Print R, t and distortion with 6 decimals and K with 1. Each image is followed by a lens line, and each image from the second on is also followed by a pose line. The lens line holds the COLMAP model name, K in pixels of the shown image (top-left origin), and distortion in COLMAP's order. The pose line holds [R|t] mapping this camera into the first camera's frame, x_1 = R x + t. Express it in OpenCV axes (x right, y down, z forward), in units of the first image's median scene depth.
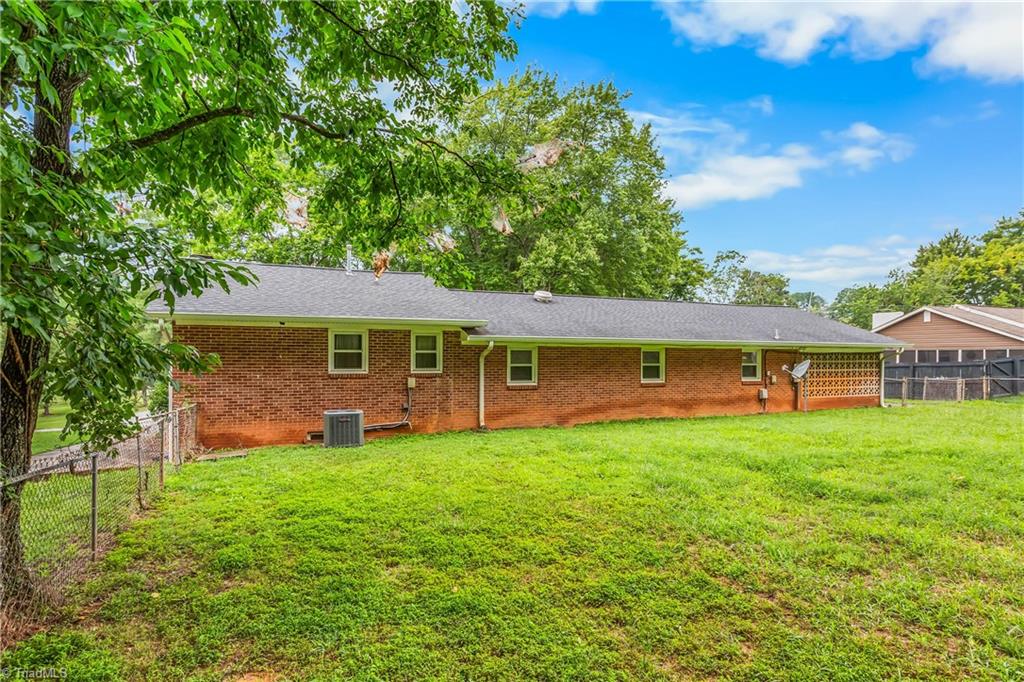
lens RADIAL K [[481.1, 0, 487.3], [0, 481.1, 354.9], [0, 0, 1]] dist [-0.000376, 0.000044]
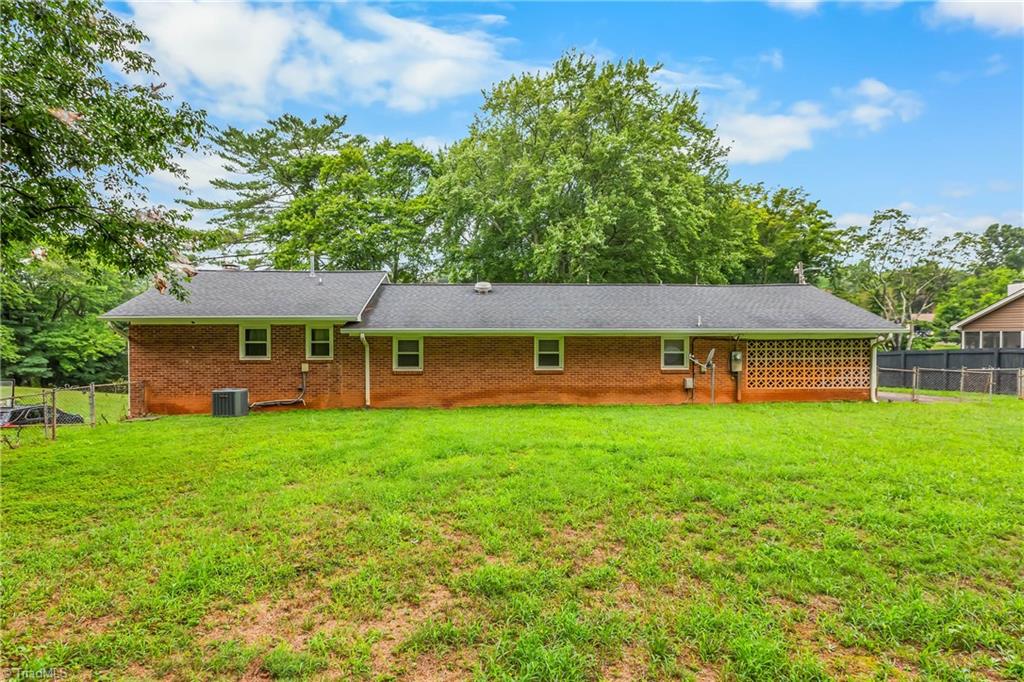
lens RADIAL K [[489.7, 0, 512.0], [0, 489.7, 341.0], [0, 0, 1]] dist [0.000398, 0.000106]
pose [[0.955157, -0.003246, -0.296083, 0.598825], [0.006110, 0.999943, 0.008750, -0.014608], [0.296037, -0.010167, 0.955122, -0.026196]]
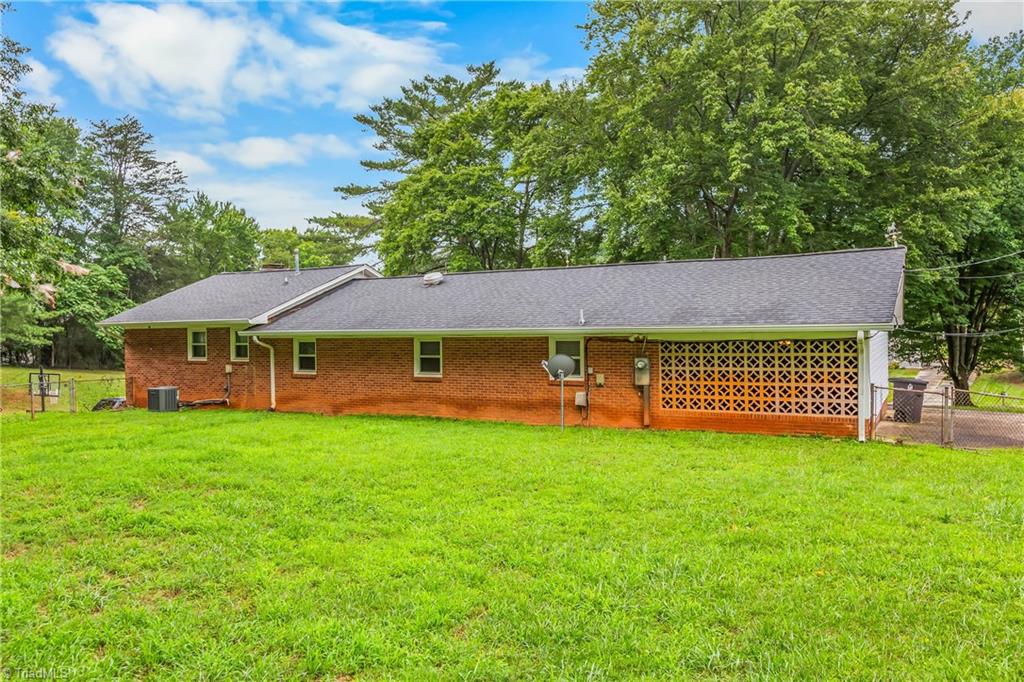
lens RADIAL K [[730.6, 0, 512.0], [0, 730.6, 341.0], [0, 0, 1]] dist [-0.000645, -0.001183]
pose [[0.669567, -0.004532, -0.742737, 1.496310], [0.011888, 0.999919, 0.004616, -0.013111], [0.742656, -0.011920, 0.669567, 0.220585]]
